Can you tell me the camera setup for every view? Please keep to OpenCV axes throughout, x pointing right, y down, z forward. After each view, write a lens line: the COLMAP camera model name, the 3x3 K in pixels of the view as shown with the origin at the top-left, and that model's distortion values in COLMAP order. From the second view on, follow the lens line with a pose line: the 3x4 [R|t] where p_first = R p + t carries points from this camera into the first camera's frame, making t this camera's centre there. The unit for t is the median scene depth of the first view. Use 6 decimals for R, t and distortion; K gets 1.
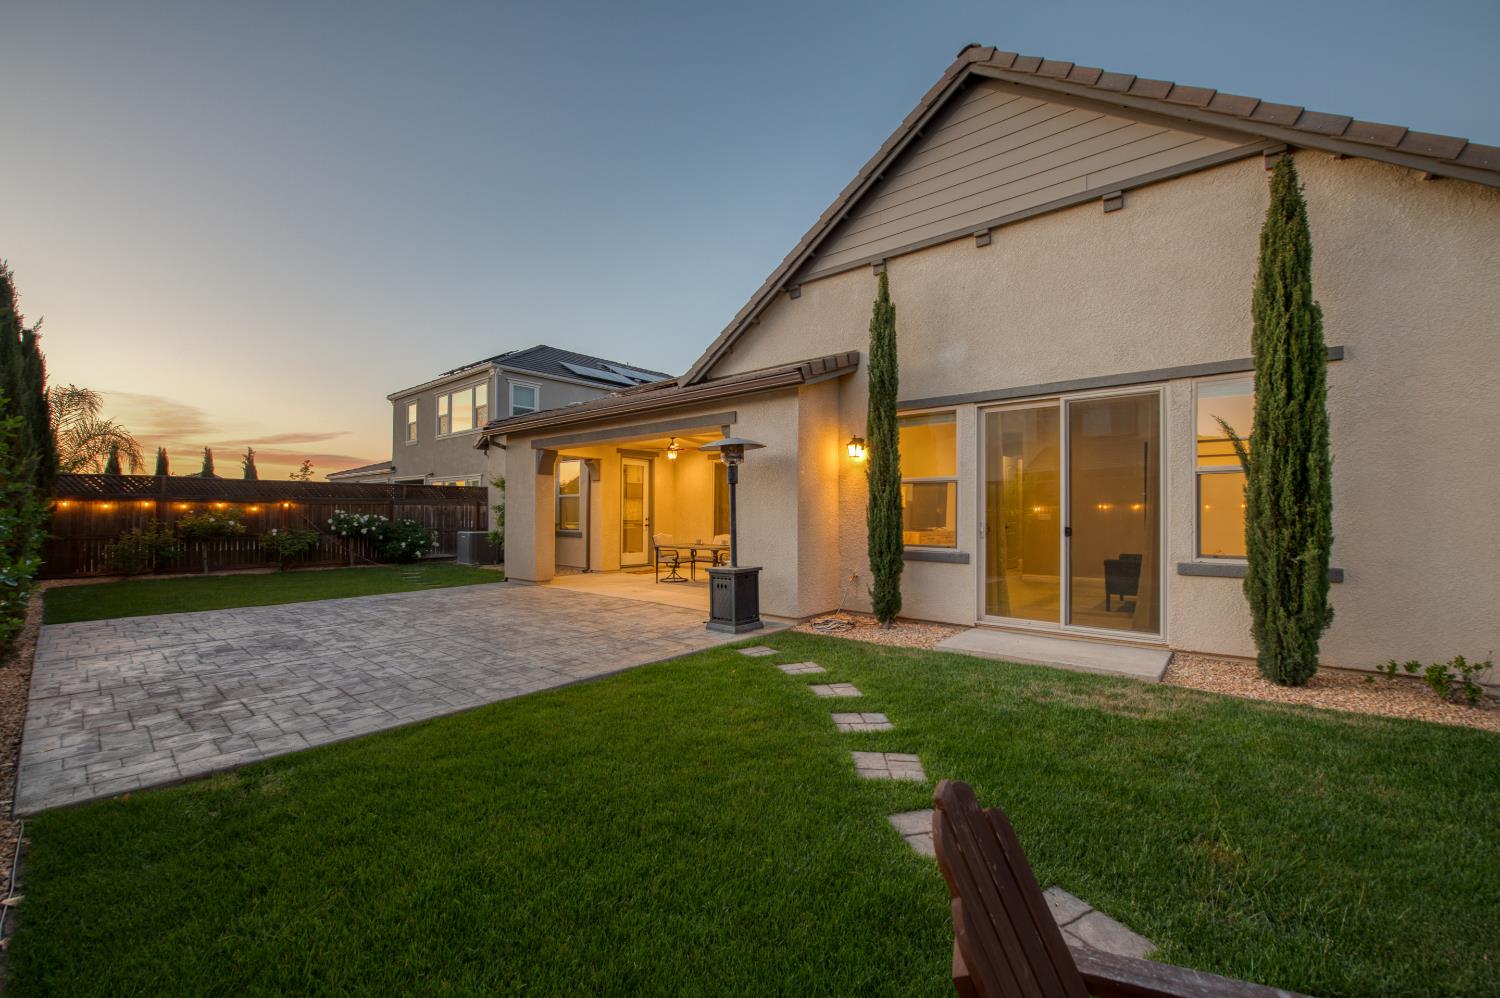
lens RADIAL K [[610.5, 0, 747.5], [0, 610.5, 505.7], [0, 0, 1]] dist [-0.017198, -0.000453]
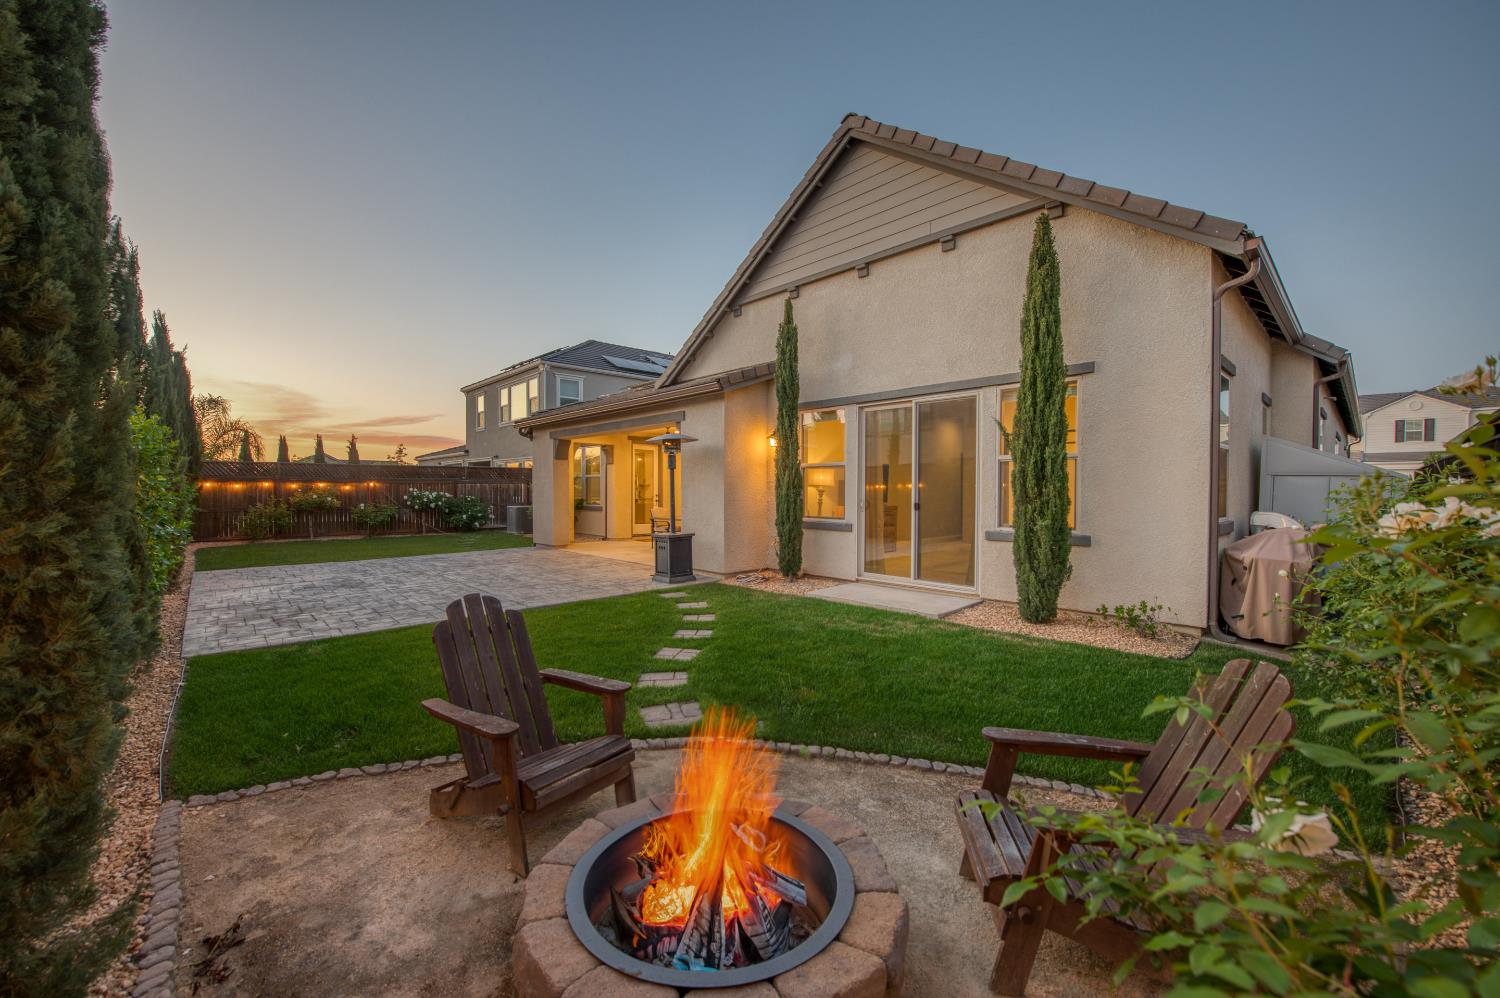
lens RADIAL K [[596.0, 0, 753.3], [0, 596.0, 499.9], [0, 0, 1]] dist [-0.012686, 0.000090]
pose [[0.994020, 0.000448, -0.109197, 0.285051], [0.002996, 0.999503, 0.031372, -0.009628], [0.109156, -0.031511, 0.993525, -0.238486]]
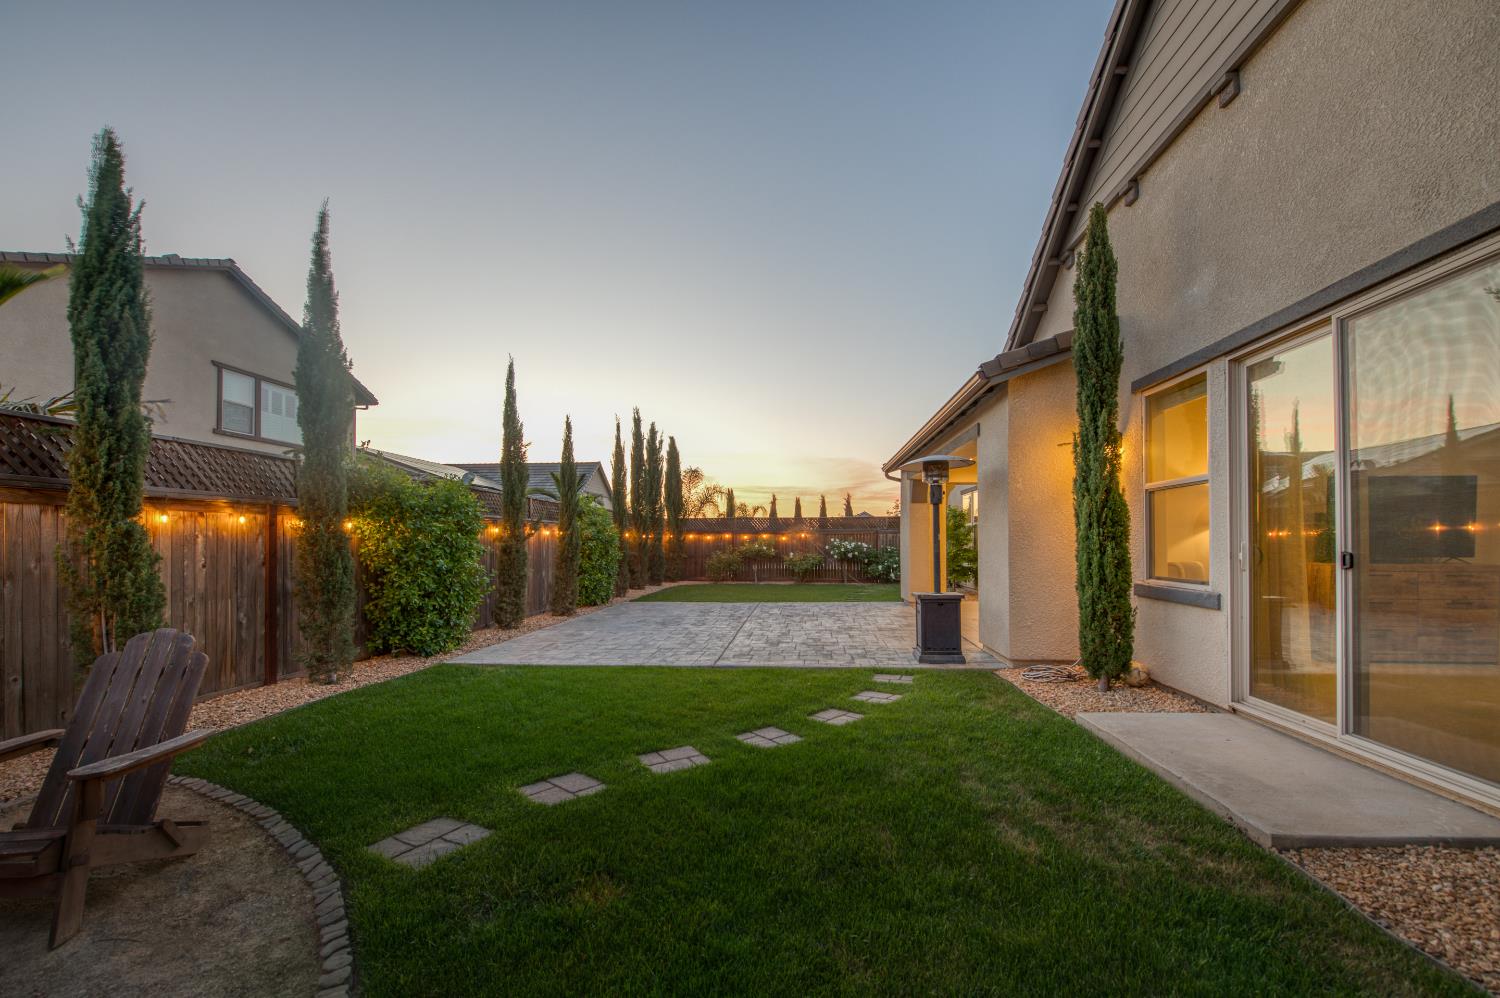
lens RADIAL K [[614.5, 0, 754.4], [0, 614.5, 536.5], [0, 0, 1]] dist [-0.011755, -0.000121]
pose [[0.574178, -0.012292, -0.818638, 0.585573], [0.013336, 0.999895, -0.005660, 0.015076], [0.818622, -0.007668, 0.574282, 0.229722]]
